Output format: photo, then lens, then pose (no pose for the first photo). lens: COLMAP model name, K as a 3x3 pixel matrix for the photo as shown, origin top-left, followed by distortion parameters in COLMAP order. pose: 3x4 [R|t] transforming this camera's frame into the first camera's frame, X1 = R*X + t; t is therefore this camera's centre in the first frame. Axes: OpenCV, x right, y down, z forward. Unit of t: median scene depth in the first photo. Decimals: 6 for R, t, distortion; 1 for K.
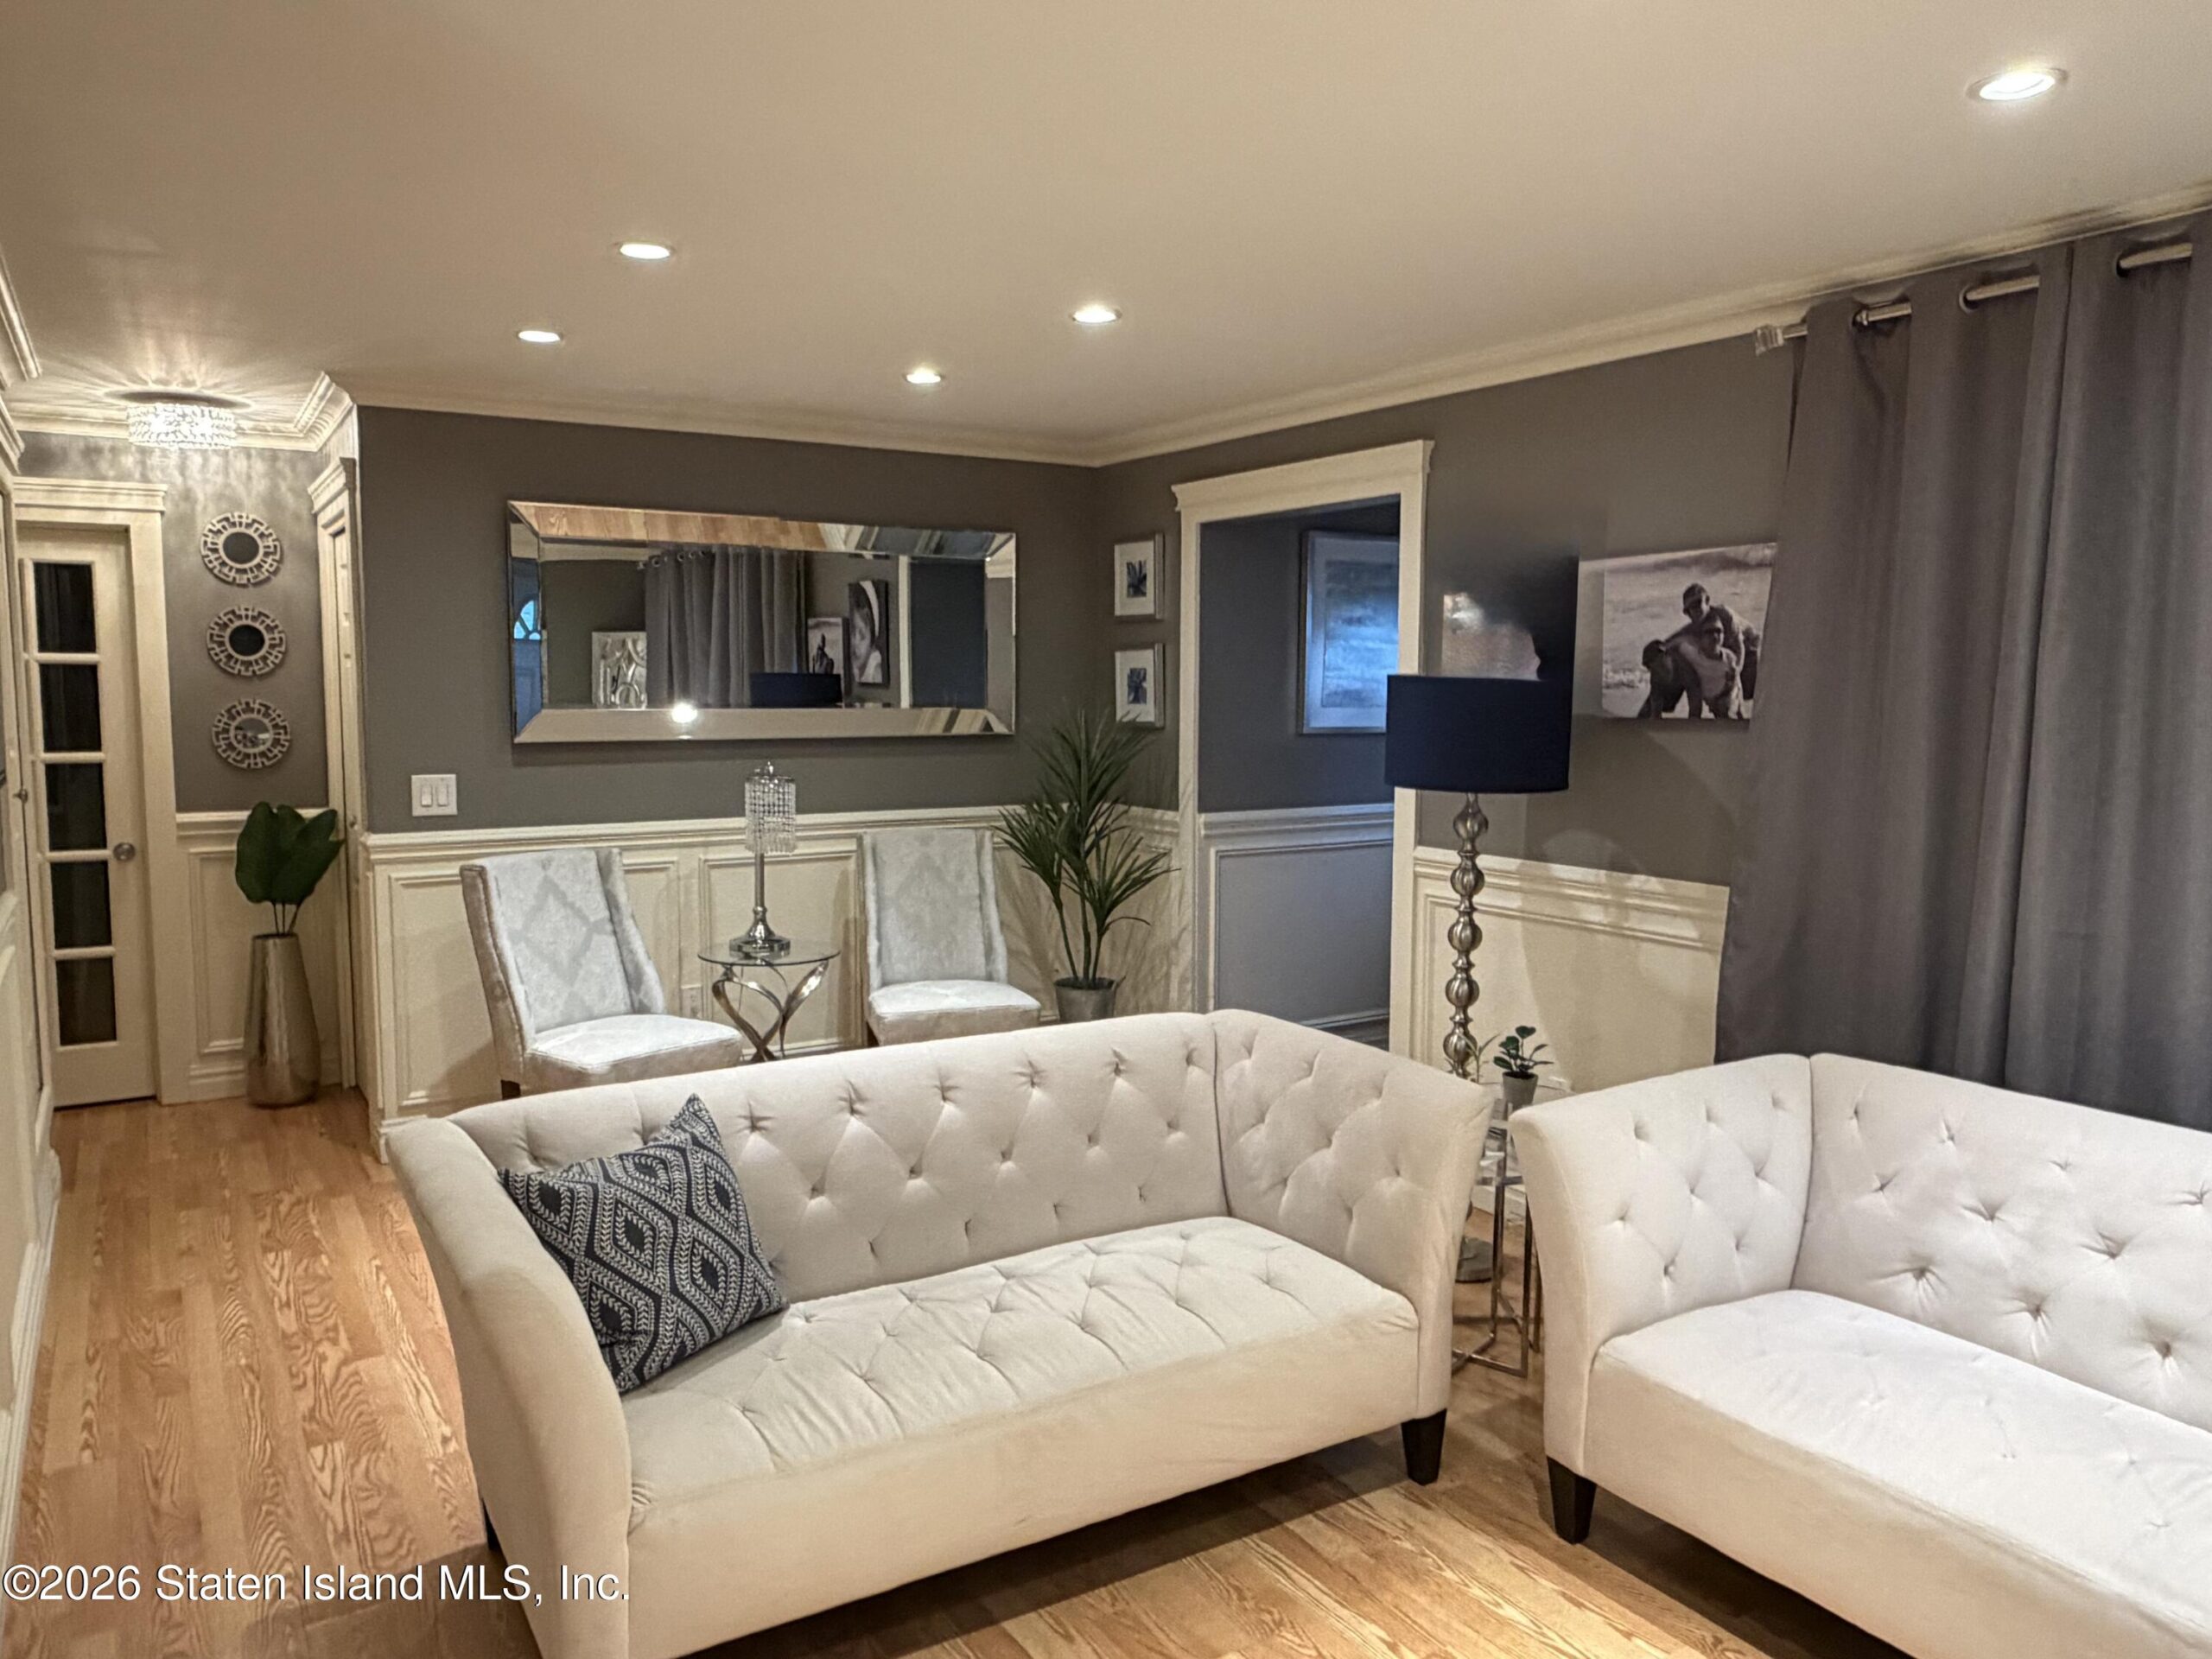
lens RADIAL K [[1536.5, 0, 1099.5], [0, 1536.5, 803.6], [0, 0, 1]] dist [-0.003136, -0.001635]
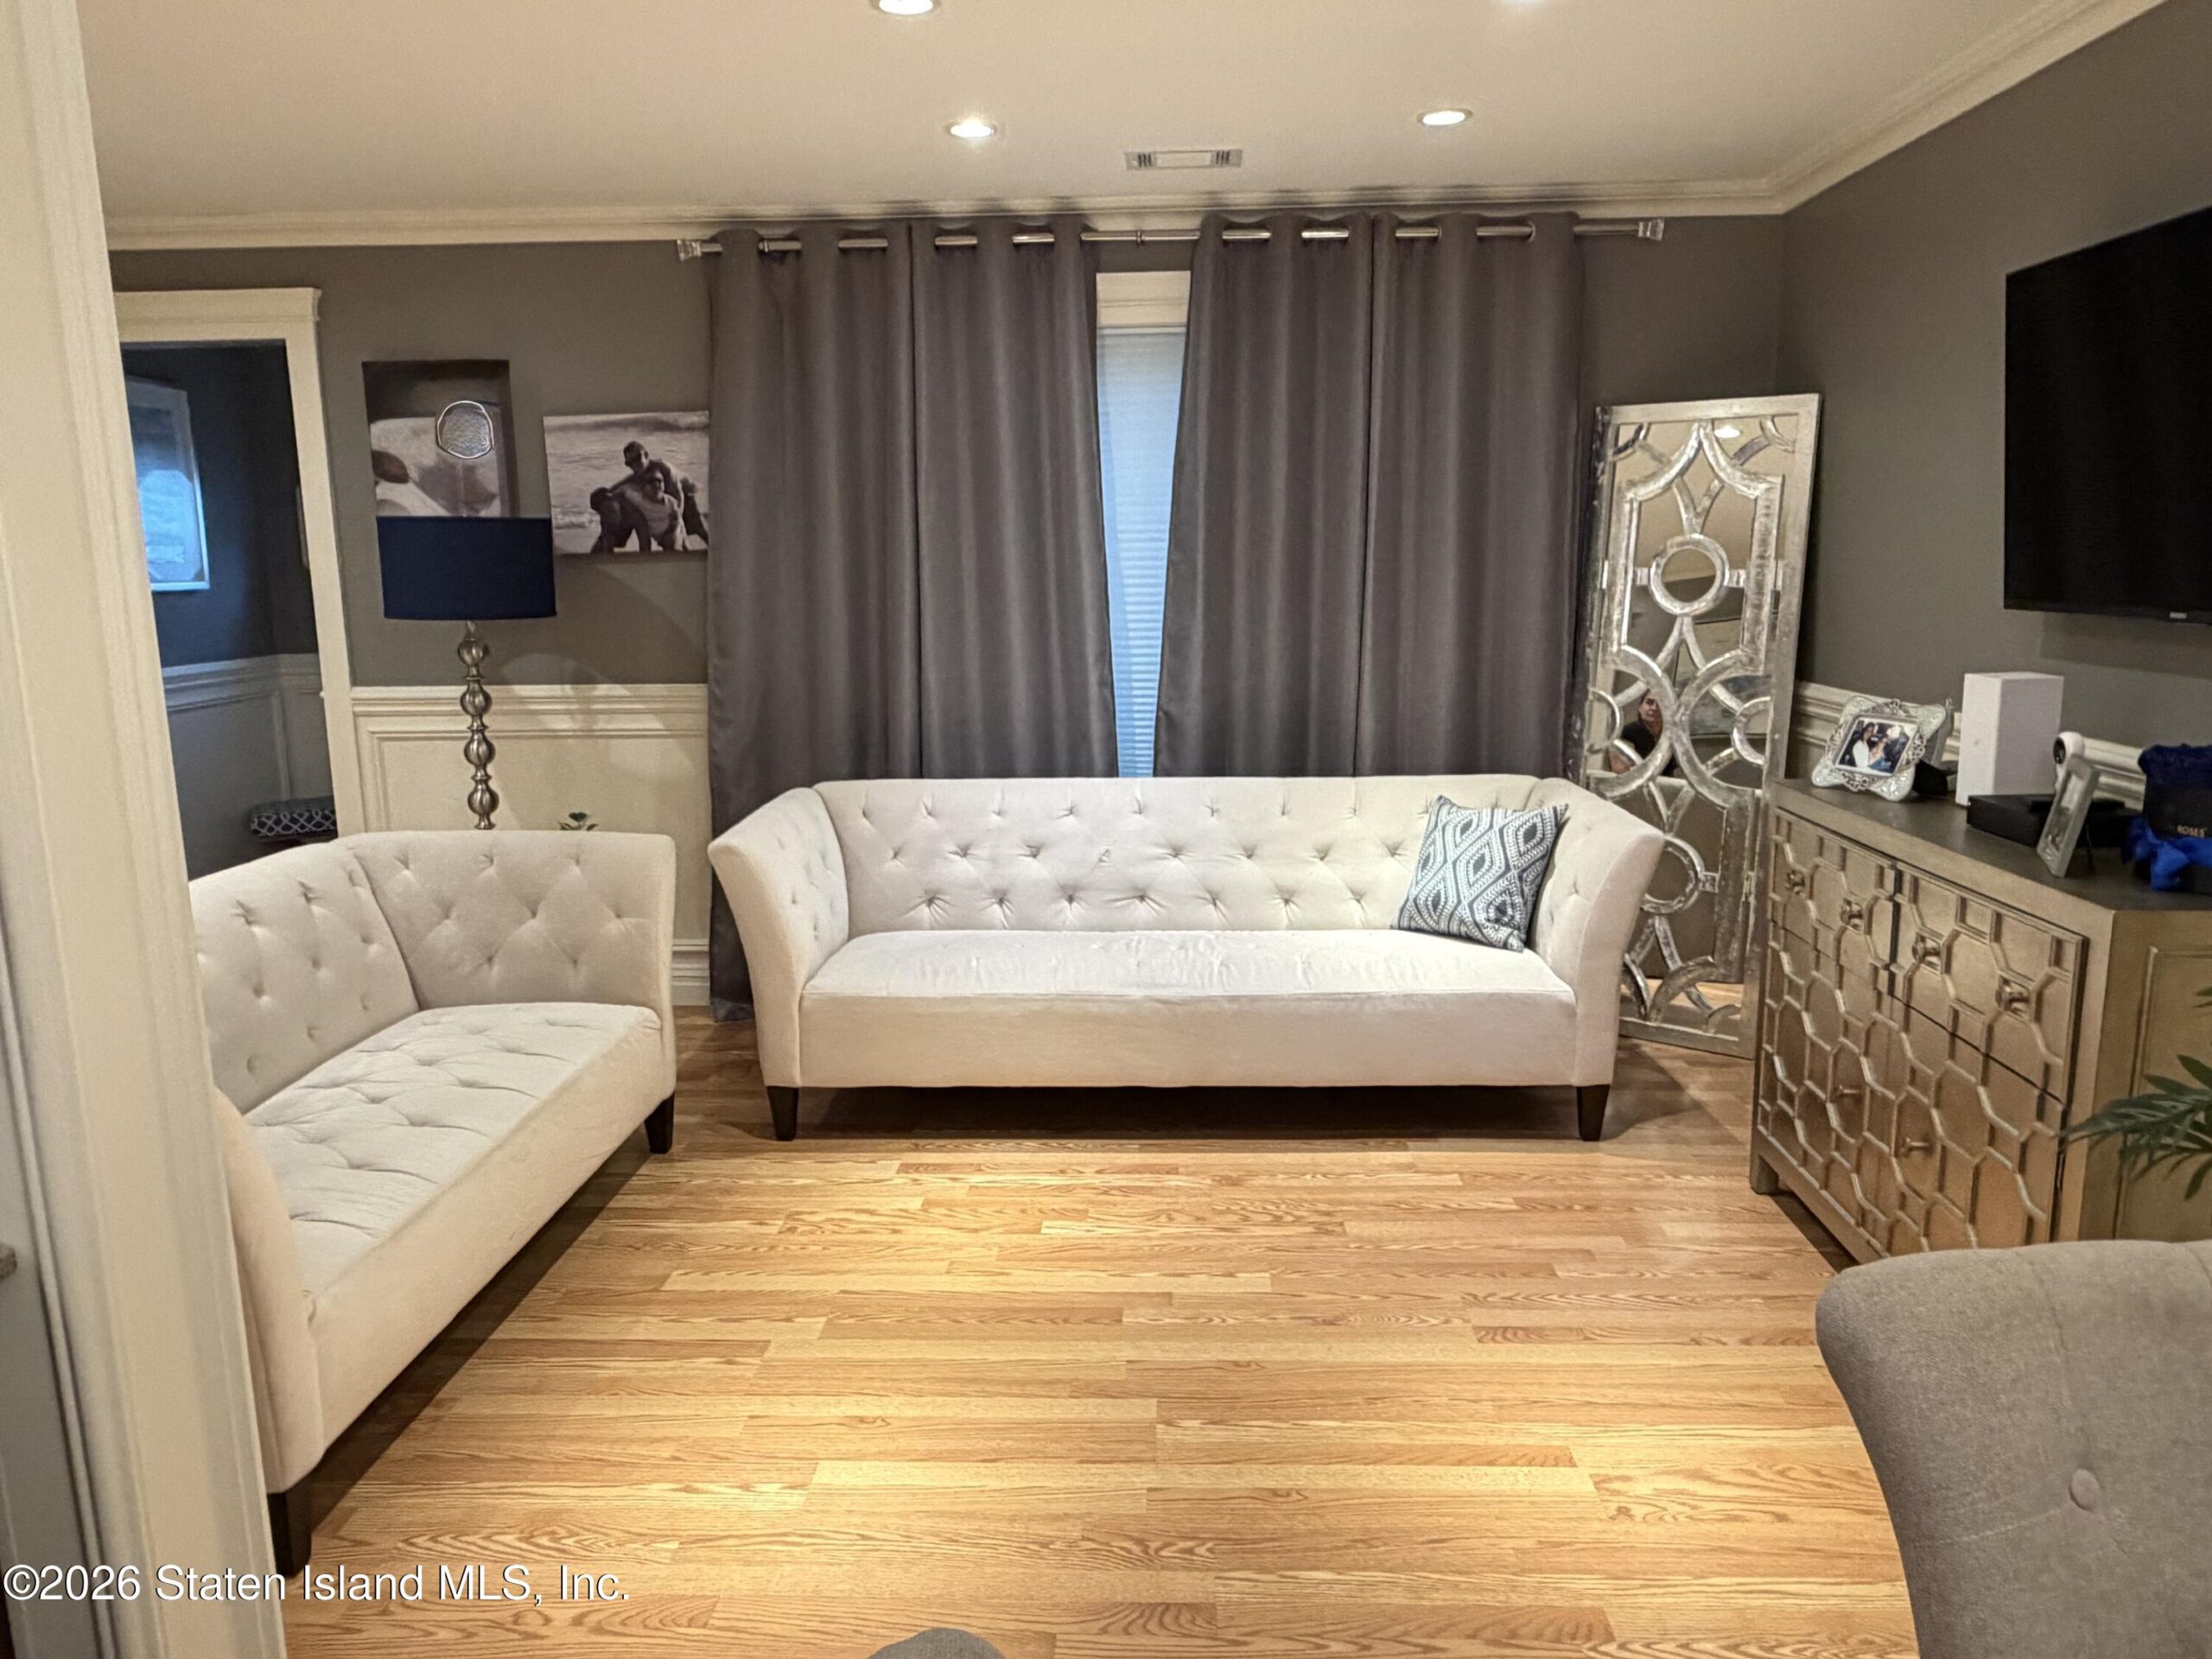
lens RADIAL K [[1536.5, 0, 1099.5], [0, 1536.5, 803.6], [0, 0, 1]] dist [-0.003136, -0.001635]
pose [[0.564997, -0.145723, 0.812123, -0.530370], [0.082613, 0.989325, 0.120046, 0.032927], [-0.820947, -0.000733, 0.571004, -0.016774]]
